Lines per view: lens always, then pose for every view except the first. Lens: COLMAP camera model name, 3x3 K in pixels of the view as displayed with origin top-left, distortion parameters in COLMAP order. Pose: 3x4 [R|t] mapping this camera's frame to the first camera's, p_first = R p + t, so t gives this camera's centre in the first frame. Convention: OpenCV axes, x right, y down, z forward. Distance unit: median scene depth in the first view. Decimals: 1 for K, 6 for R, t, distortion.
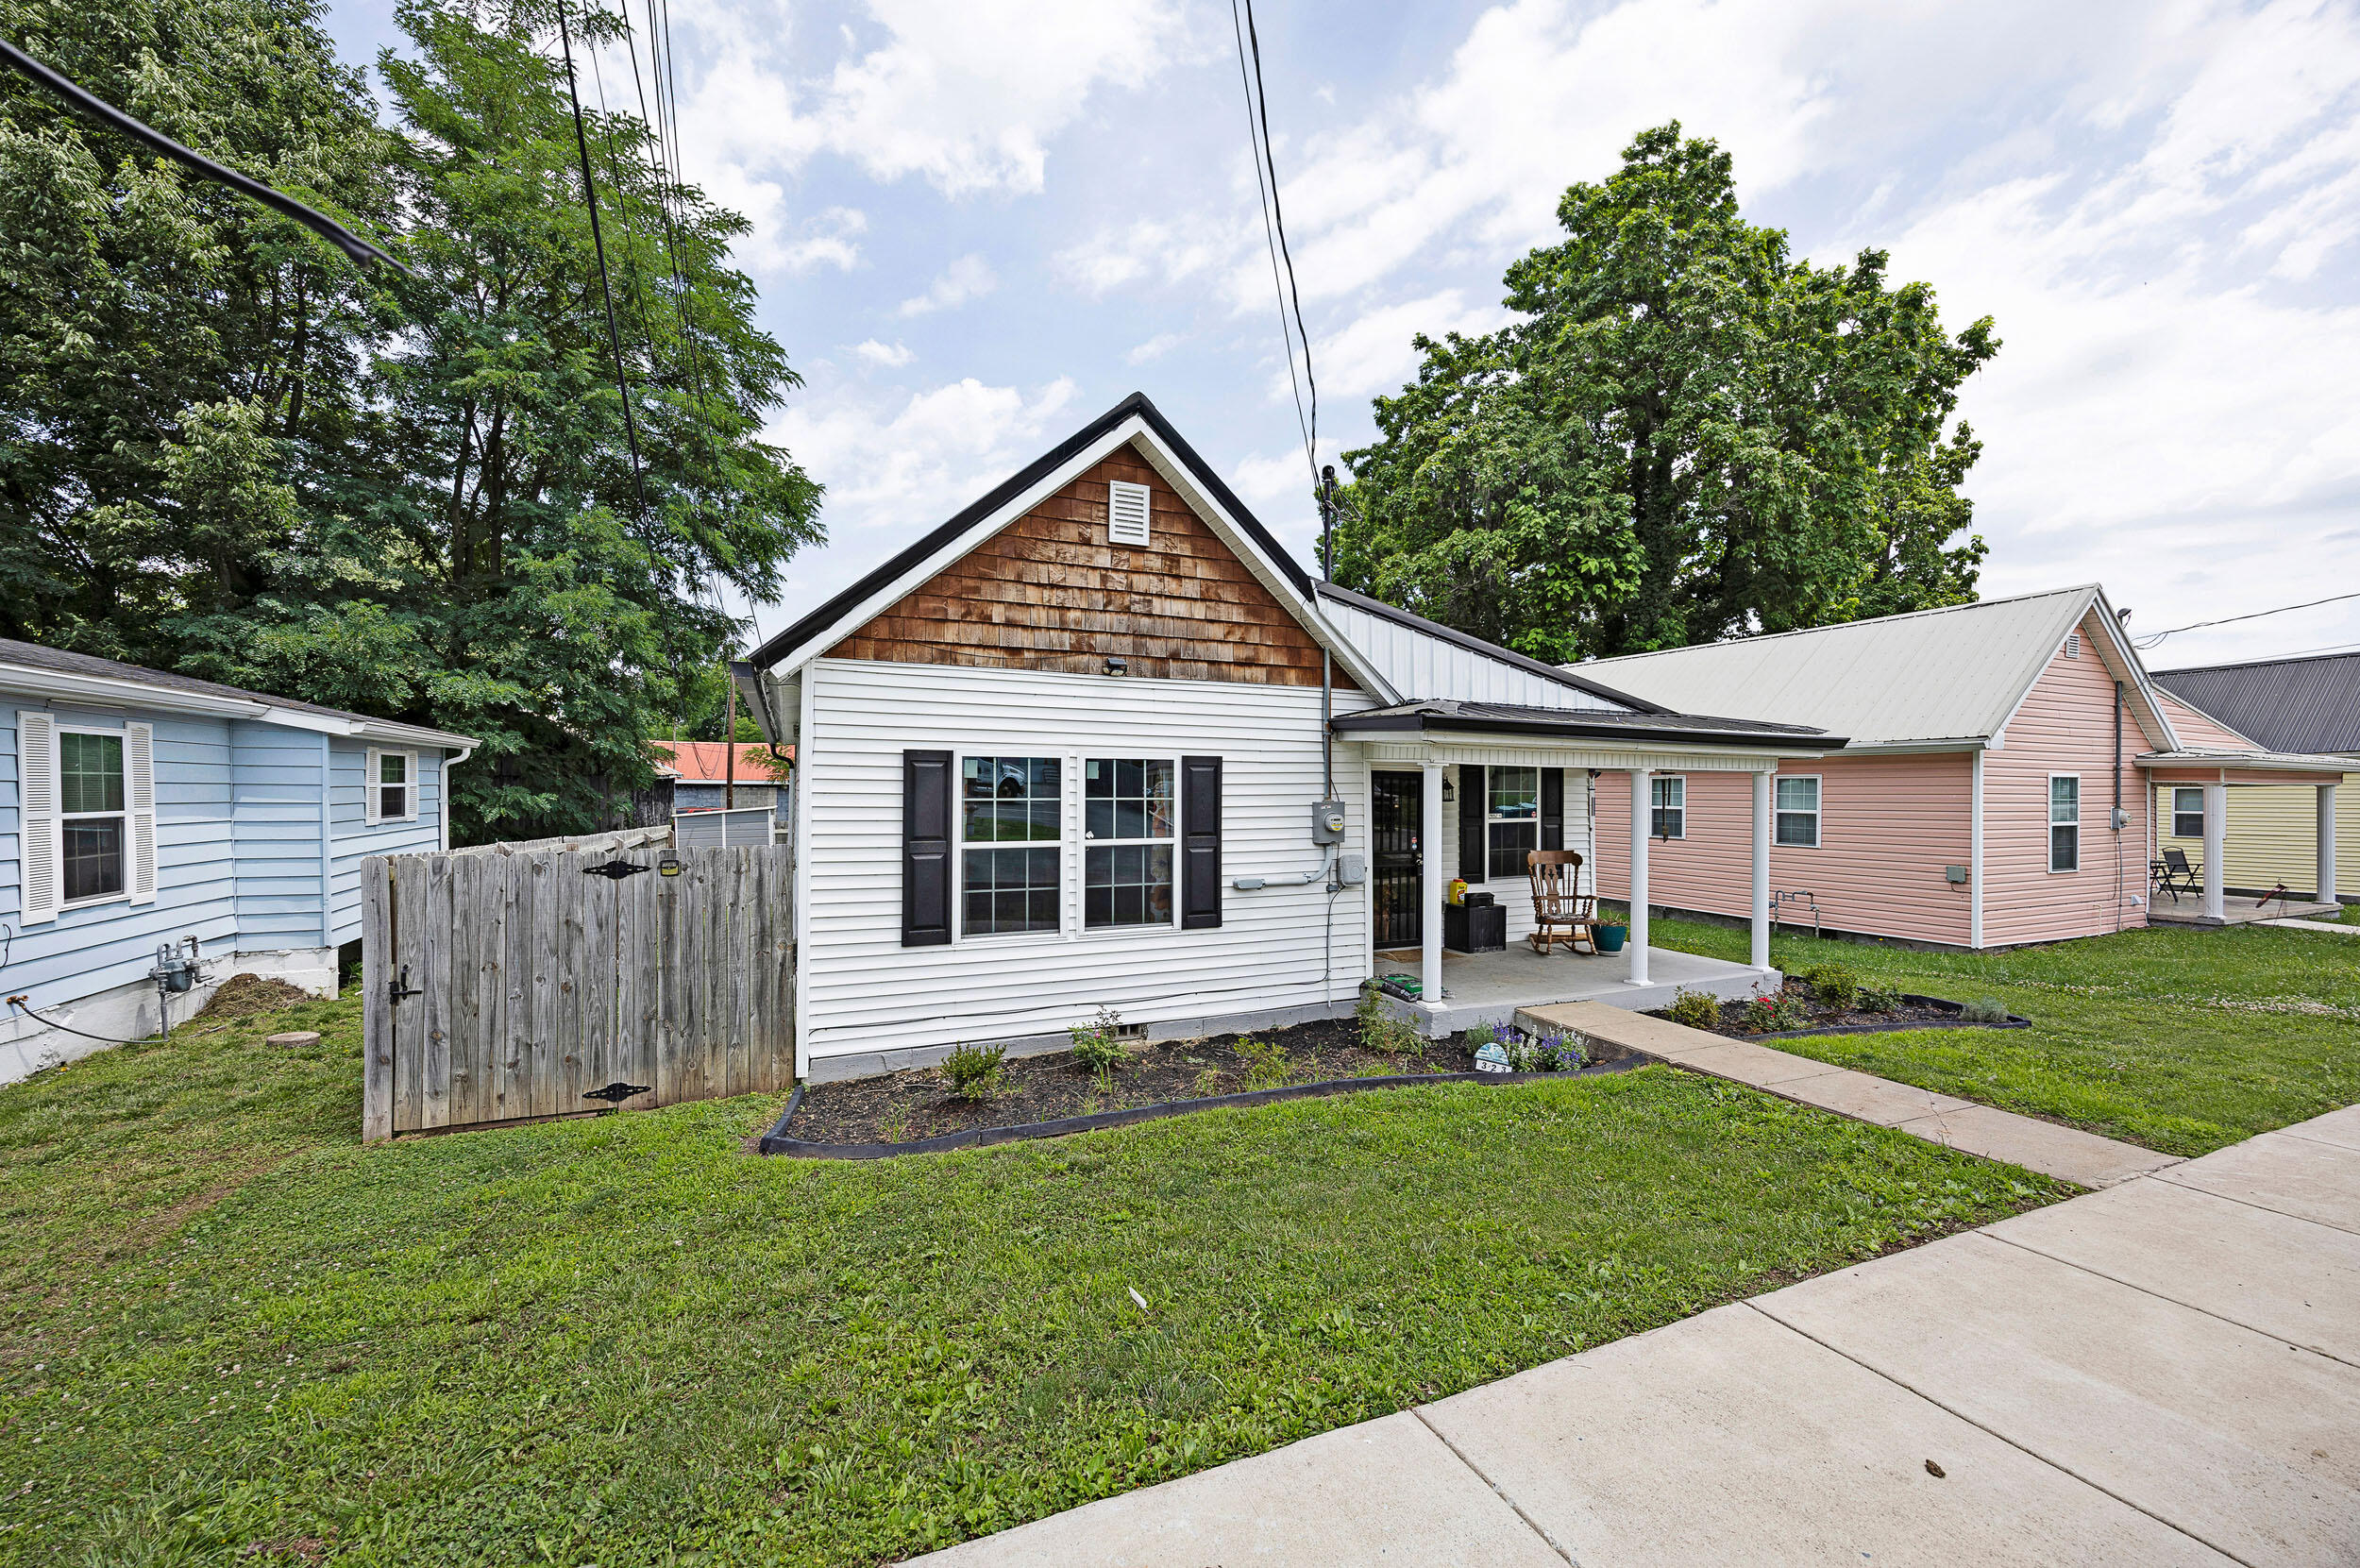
lens RADIAL K [[911.8, 0, 1209.1], [0, 911.8, 778.0], [0, 0, 1]] dist [-0.003368, -0.000376]
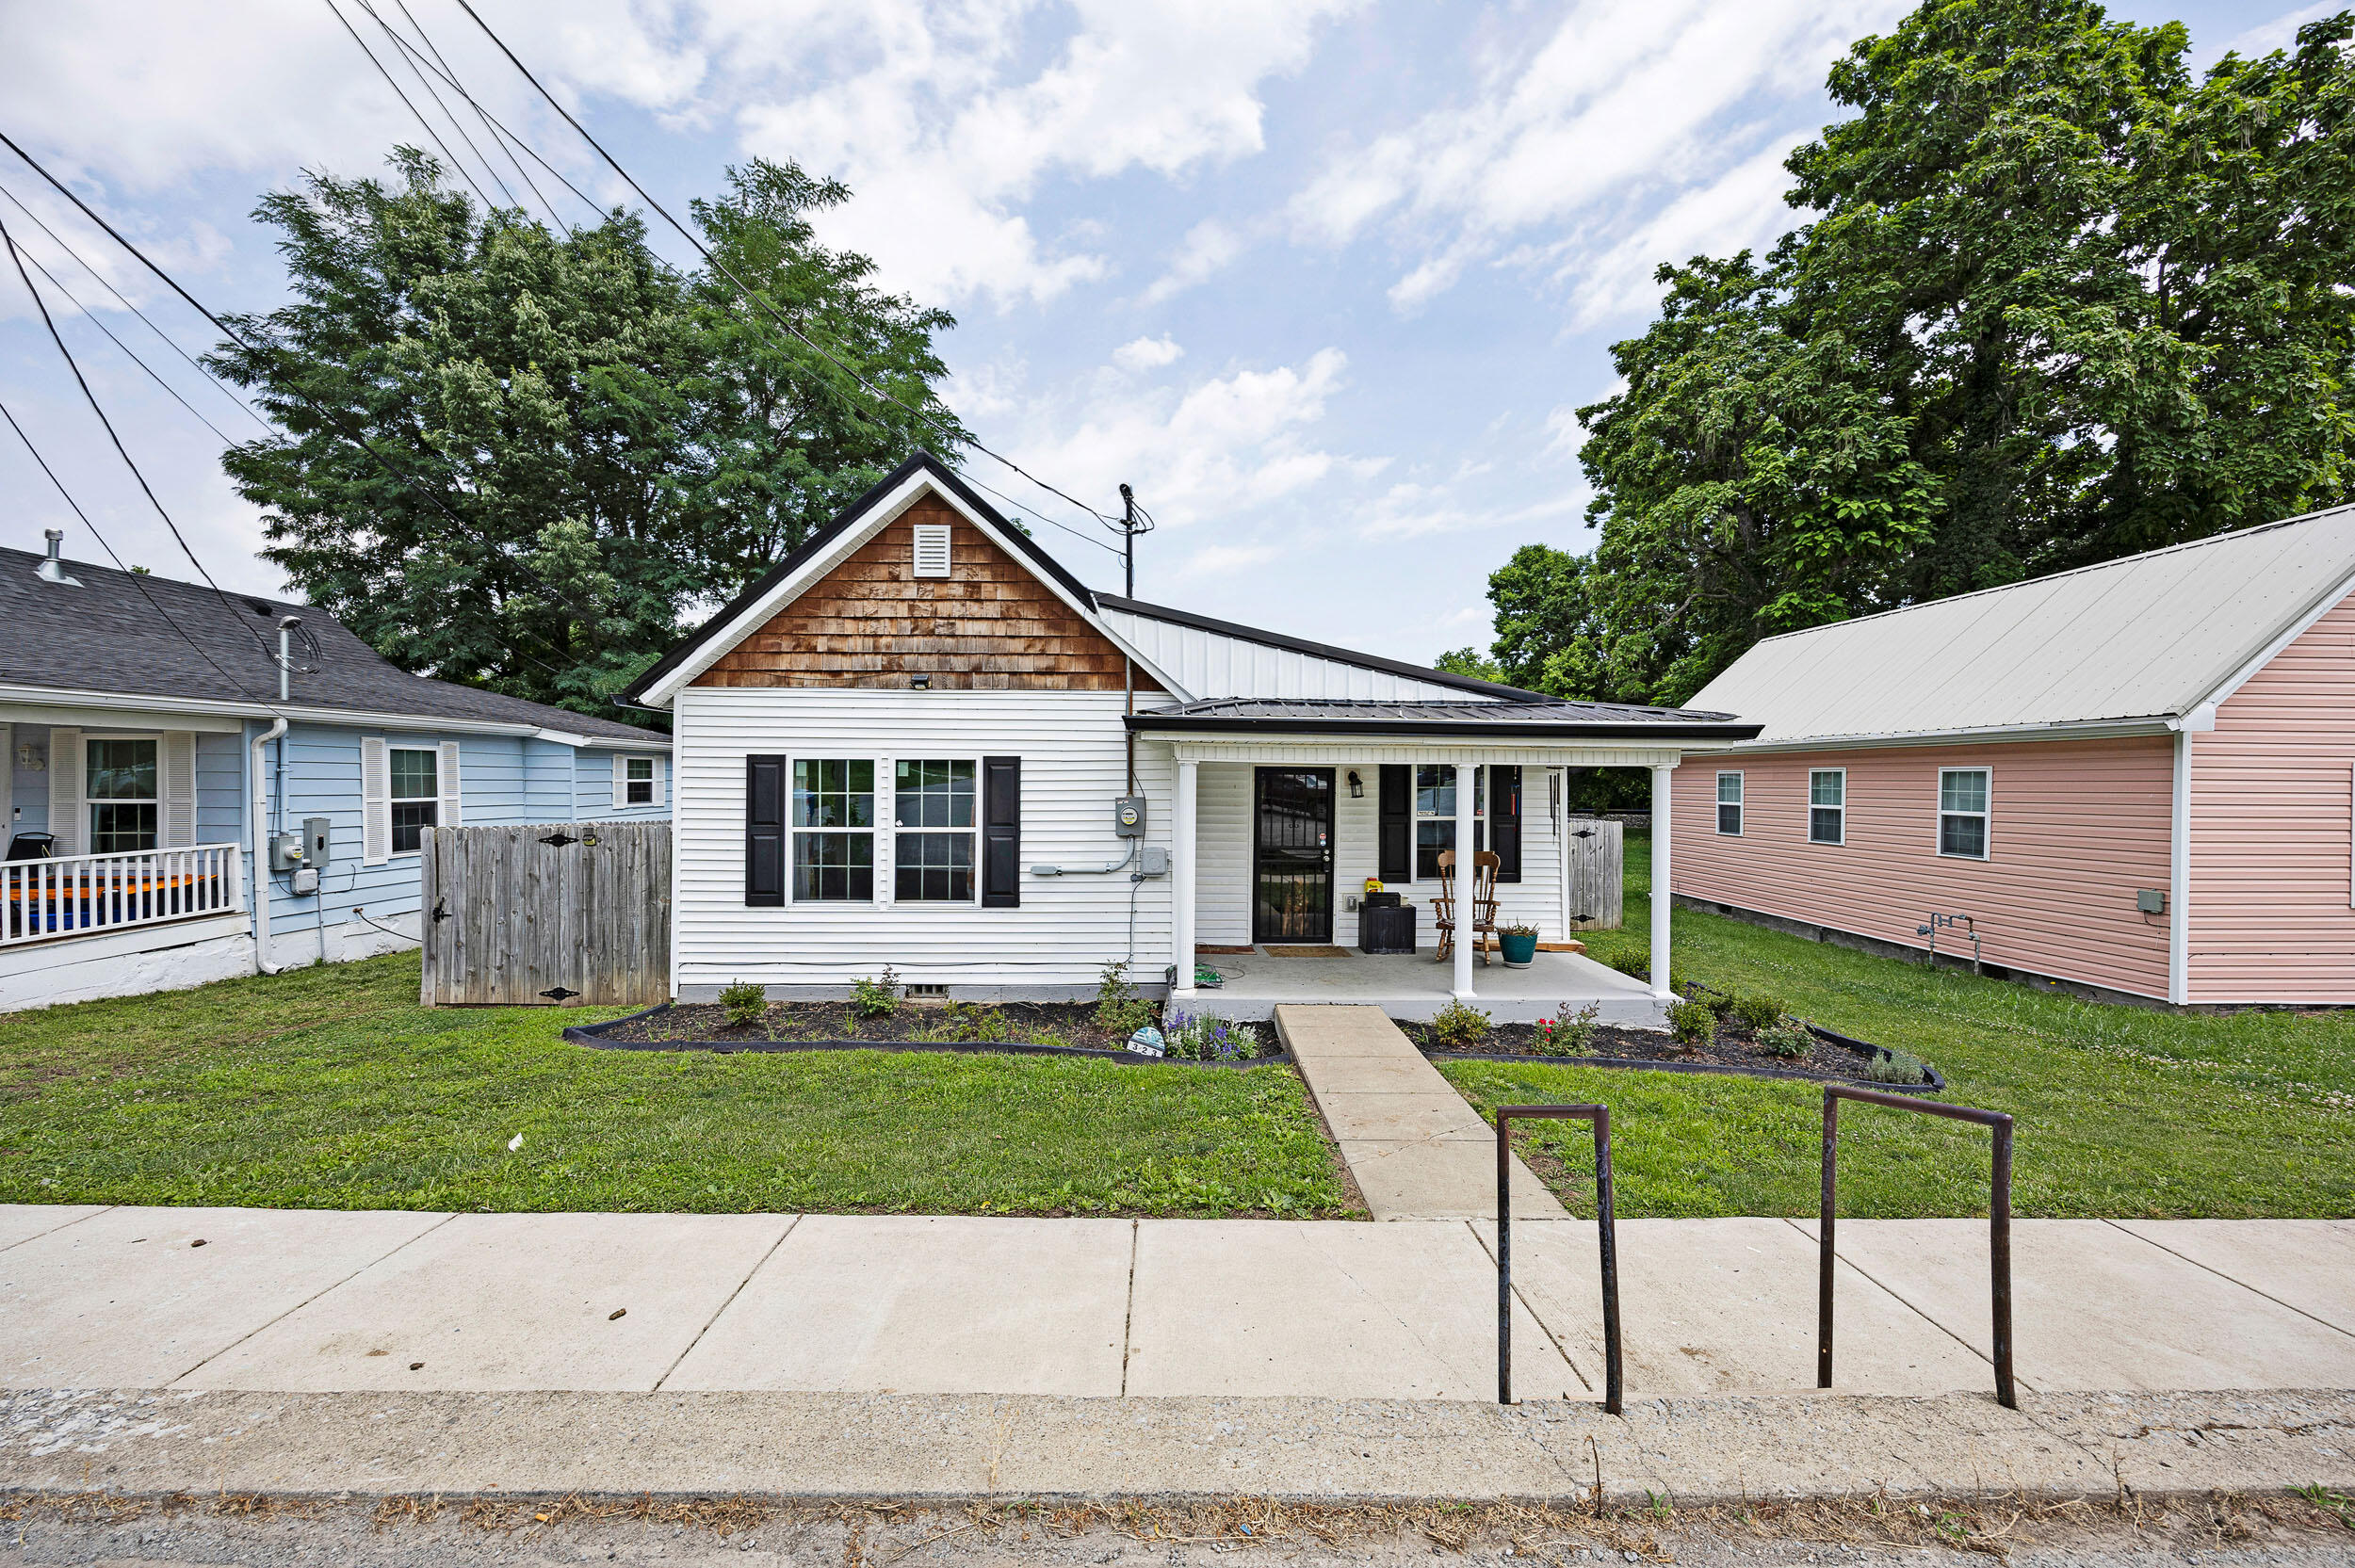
lens RADIAL K [[915.3, 0, 1186.4], [0, 915.3, 774.6], [0, 0, 1]] dist [-0.002316, -0.000646]
pose [[0.921654, -0.002421, -0.388006, 0.661922], [0.004214, 0.999984, 0.003770, -0.004386], [0.387991, -0.005110, 0.921649, 0.036537]]
